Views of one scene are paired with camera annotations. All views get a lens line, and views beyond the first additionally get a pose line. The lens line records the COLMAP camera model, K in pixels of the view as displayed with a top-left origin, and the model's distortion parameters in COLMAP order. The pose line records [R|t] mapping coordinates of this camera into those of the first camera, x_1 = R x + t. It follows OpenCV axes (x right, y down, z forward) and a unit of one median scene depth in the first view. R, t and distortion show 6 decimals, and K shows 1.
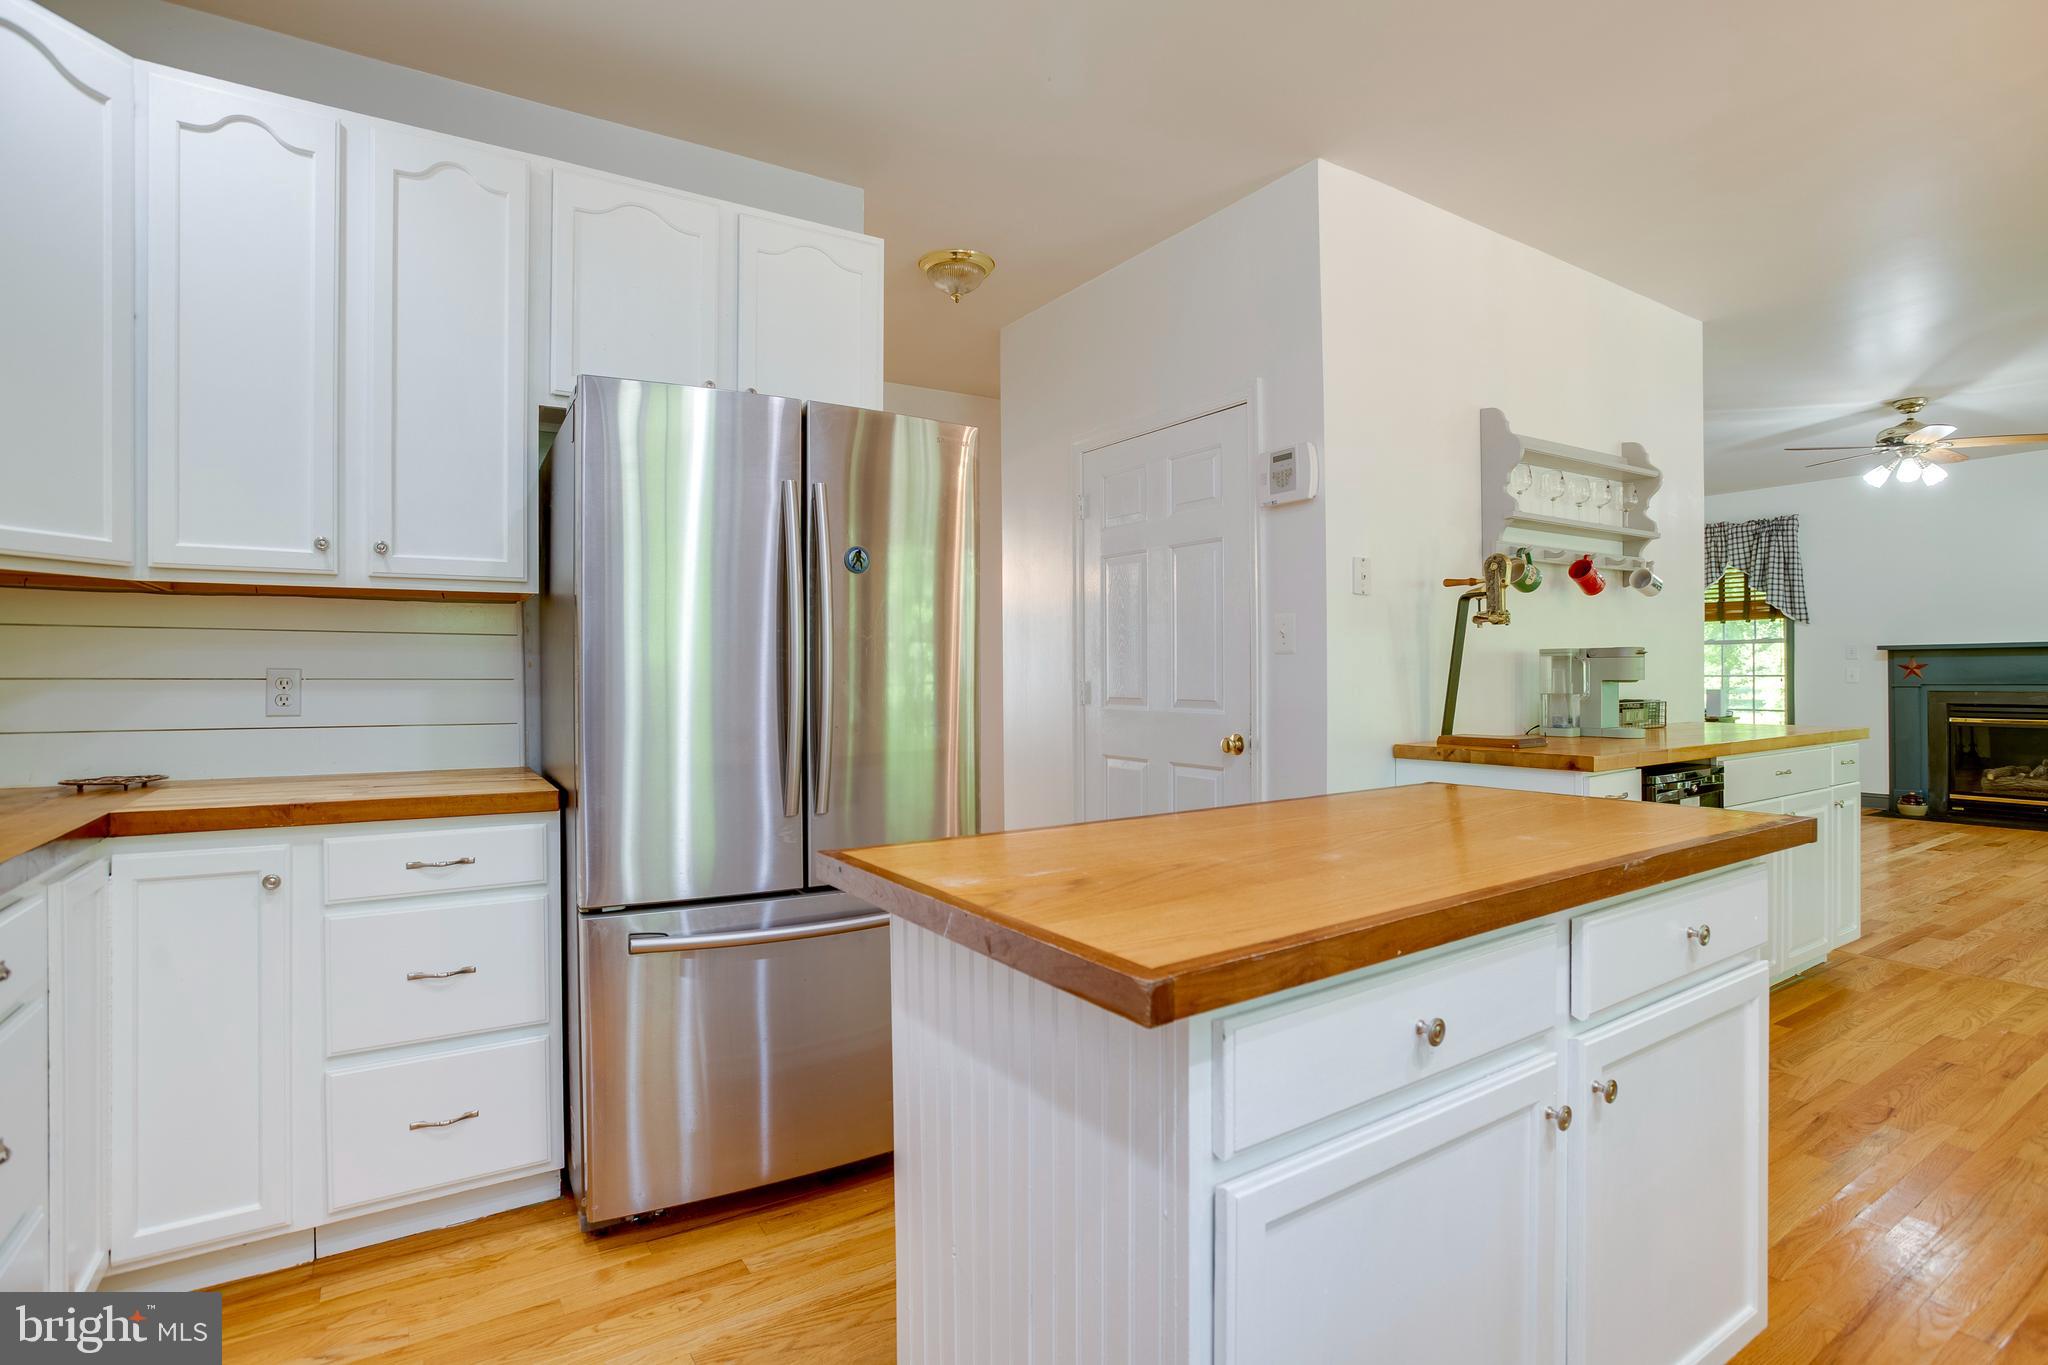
lens RADIAL K [[996.1, 0, 1036.5], [0, 996.1, 665.4], [0, 0, 1]] dist [-0.055553, 0.020382]
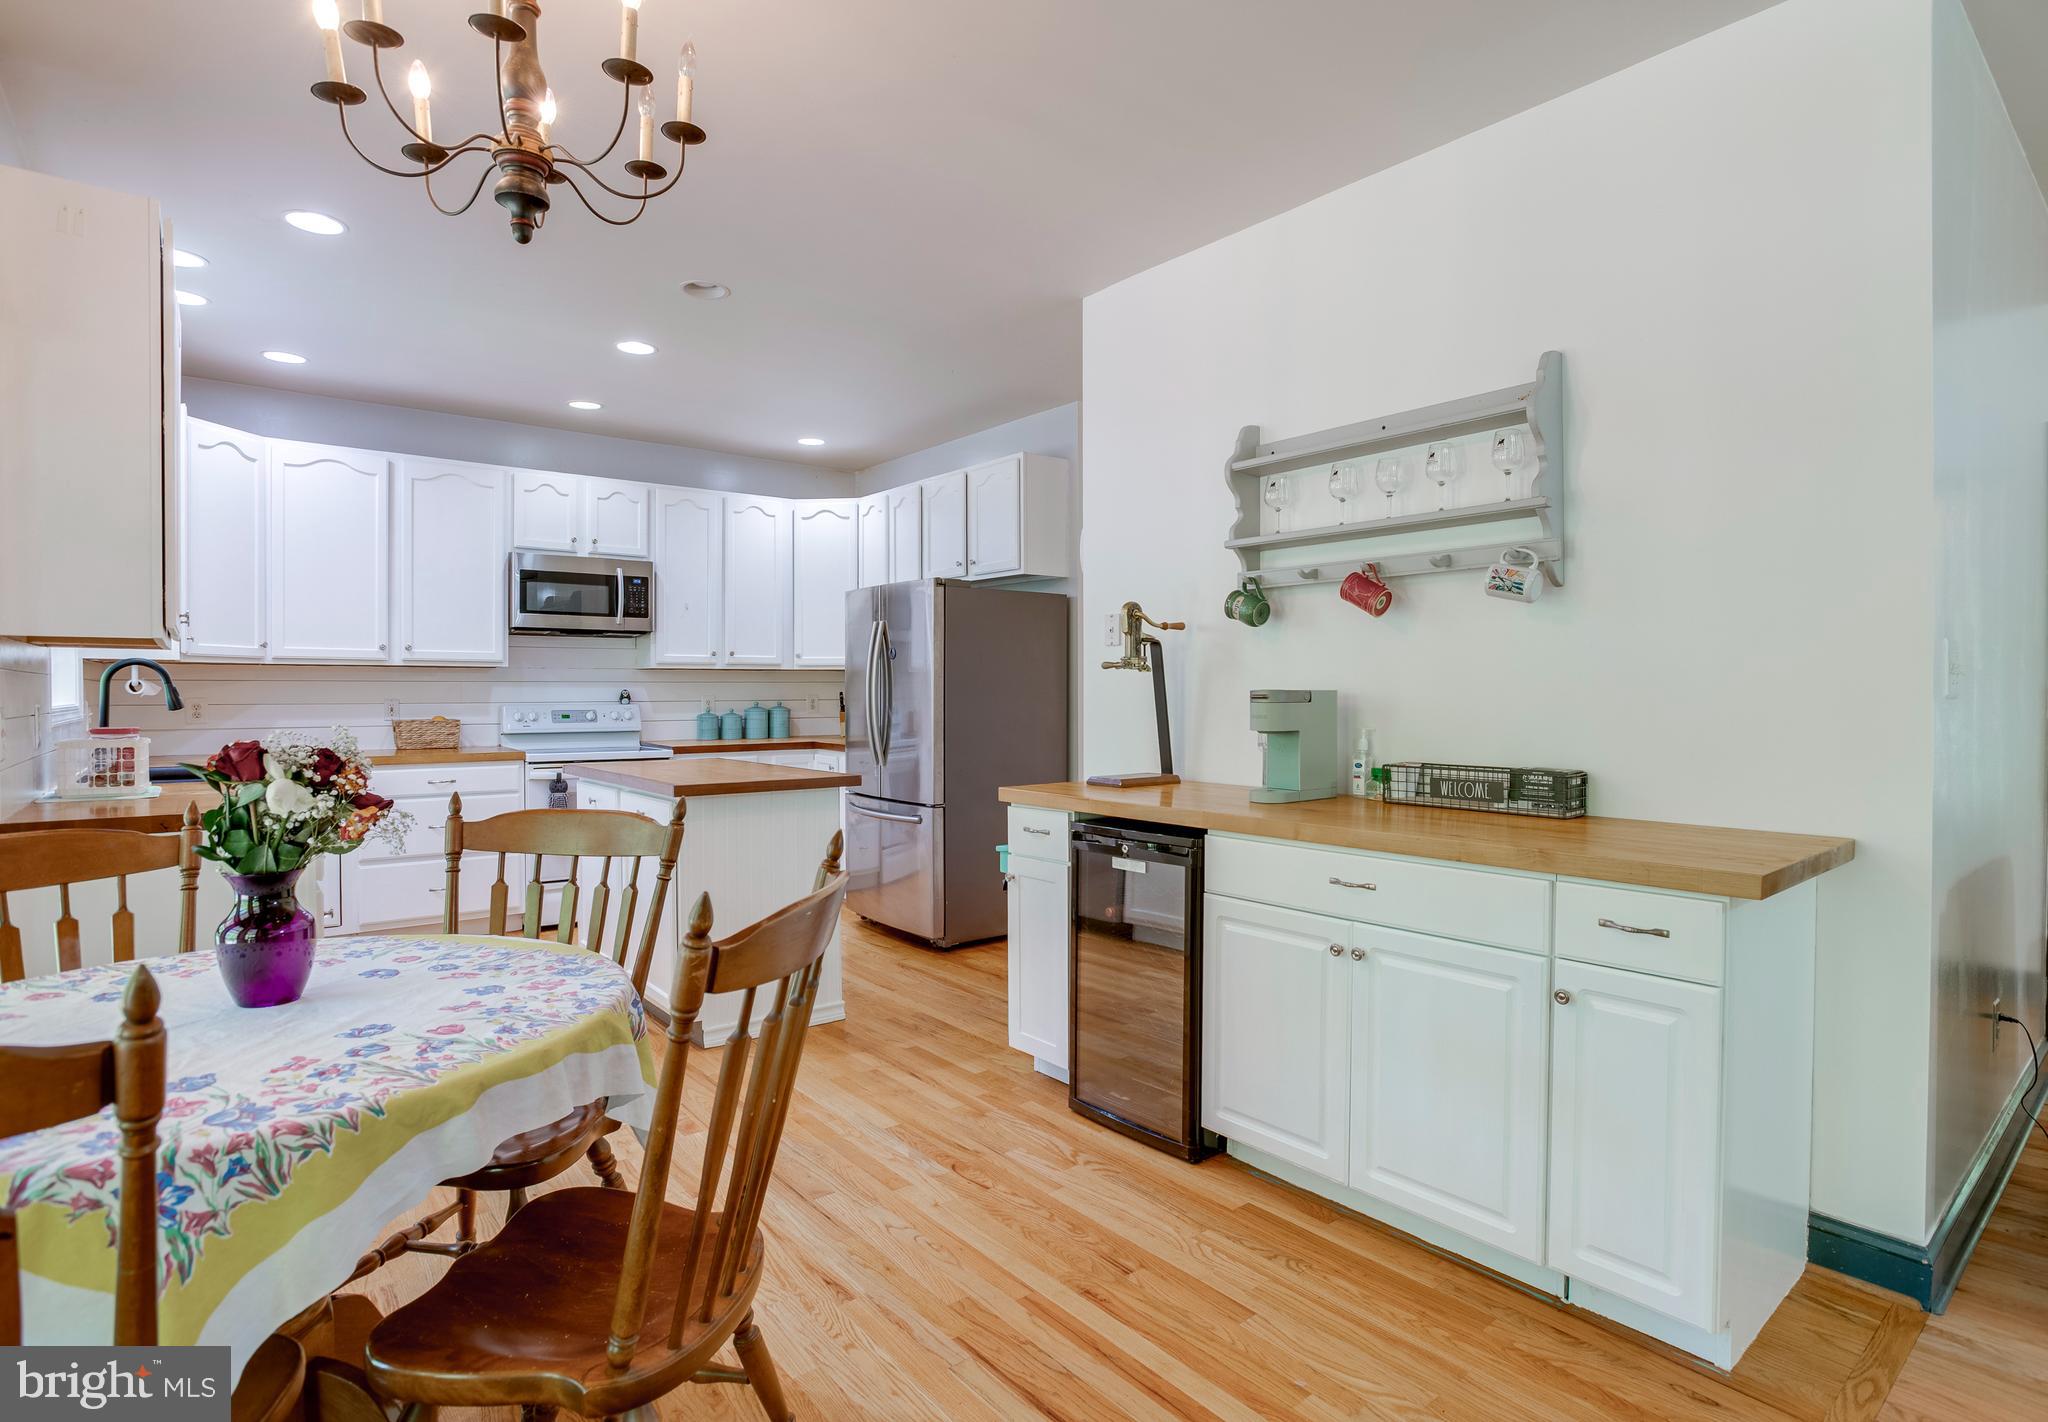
lens RADIAL K [[1044.6, 0, 1068.3], [0, 1044.6, 695.0], [0, 0, 1]] dist [-0.029475, 0.001915]
pose [[0.117838, 0.009215, -0.992990, 0.632512], [0.005380, 0.999936, 0.009918, -0.009571], [0.993018, -0.006511, 0.117781, 0.319810]]
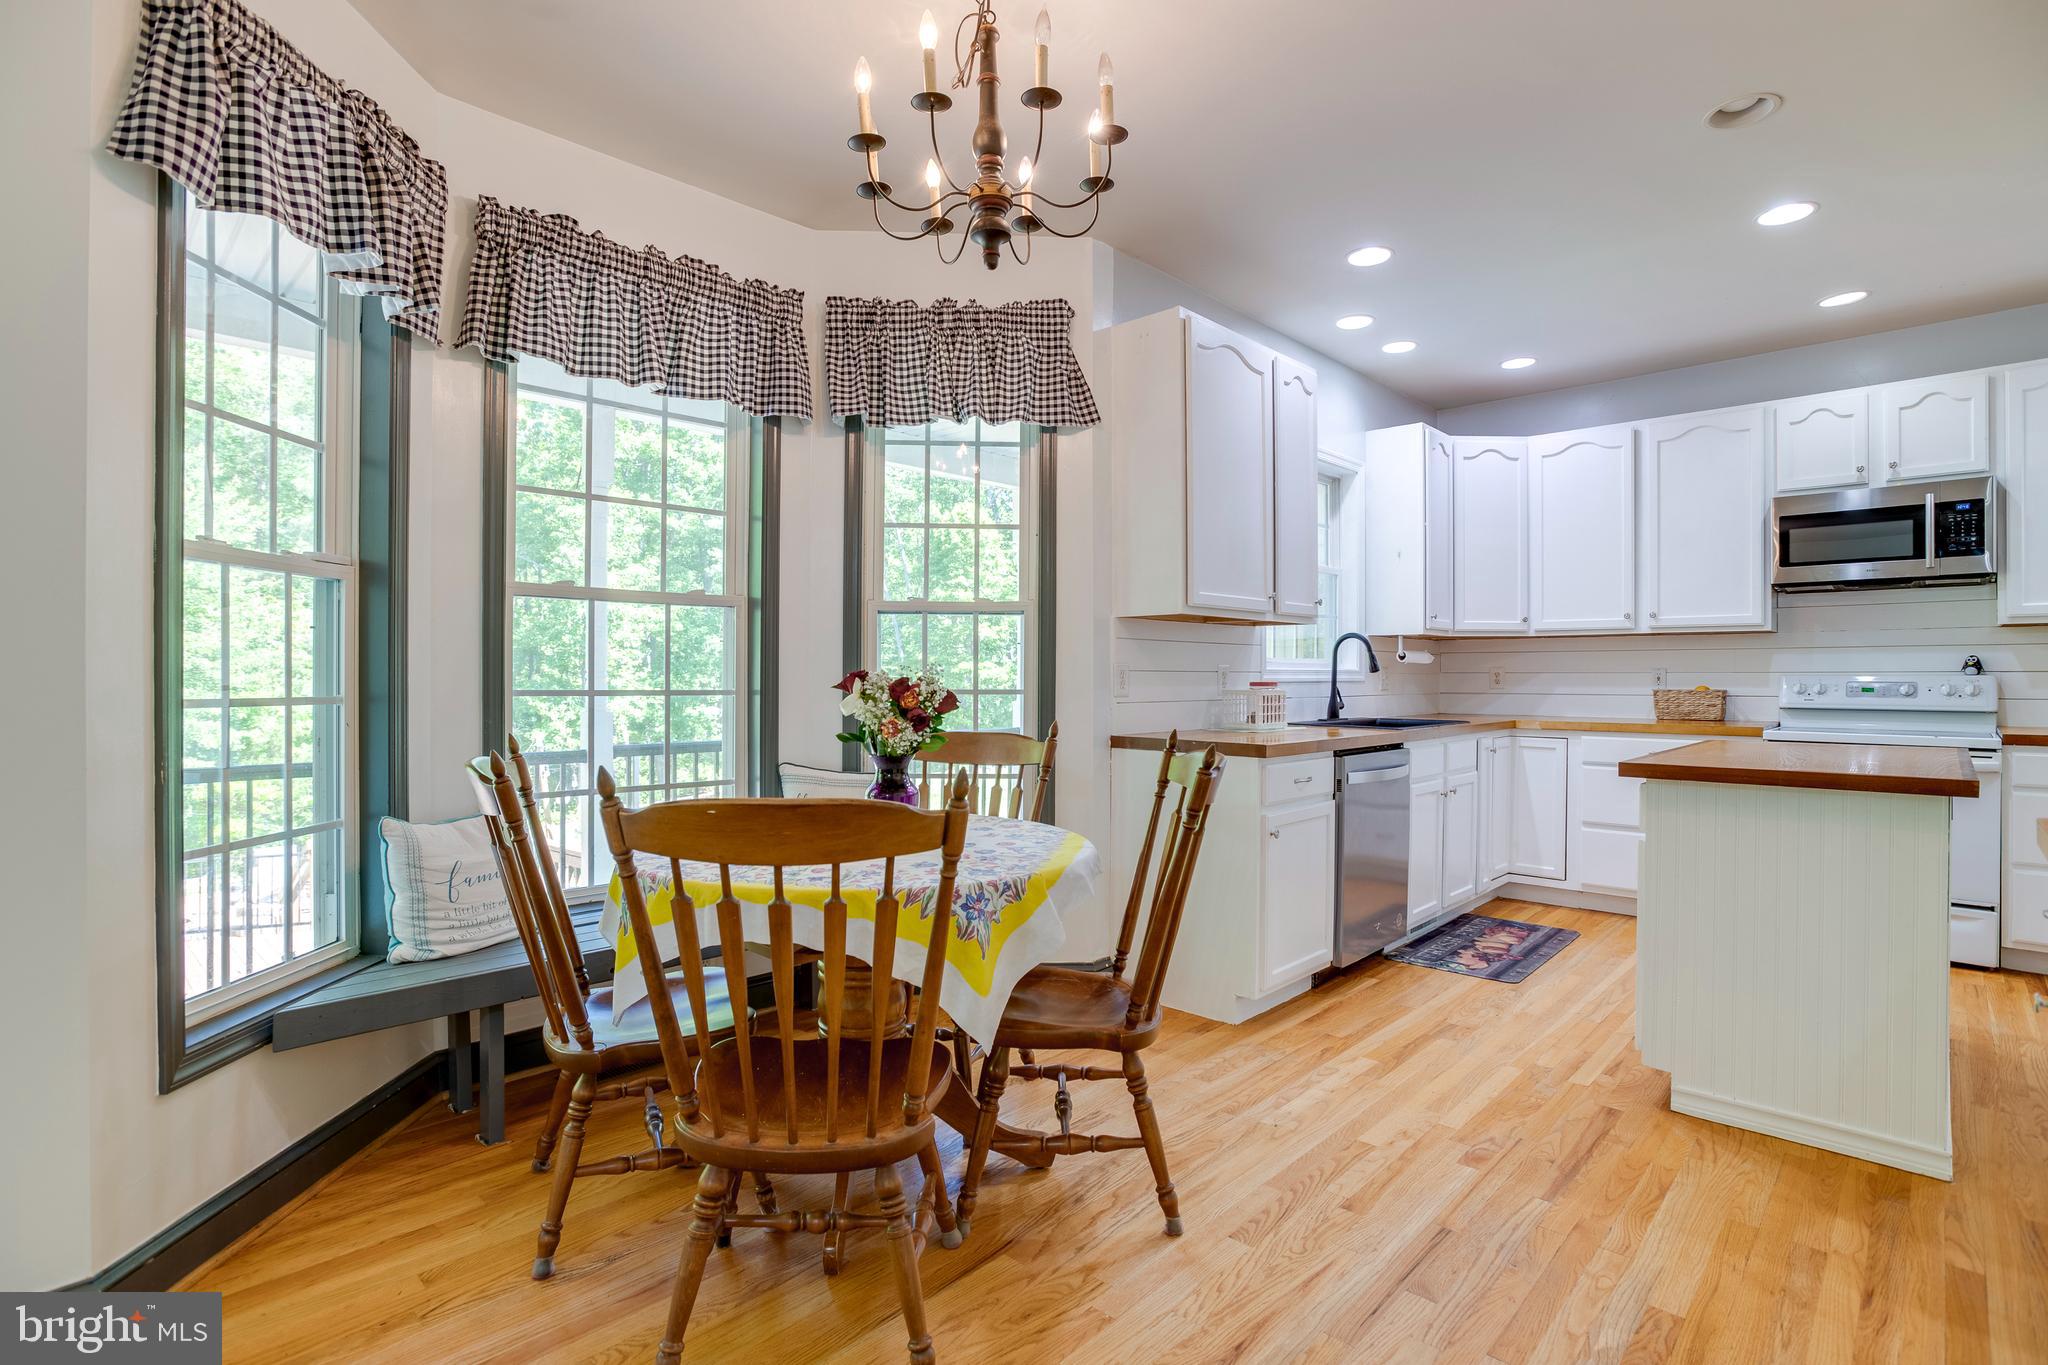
lens RADIAL K [[996.1, 0, 1024.5], [0, 996.1, 677.9], [0, 0, 1]] dist [-0.055553, 0.020382]
pose [[-0.974530, 0.006635, -0.224161, 0.442642], [0.007315, 0.999971, -0.002202, 0.002737], [0.224140, -0.003786, -0.974550, 0.488882]]
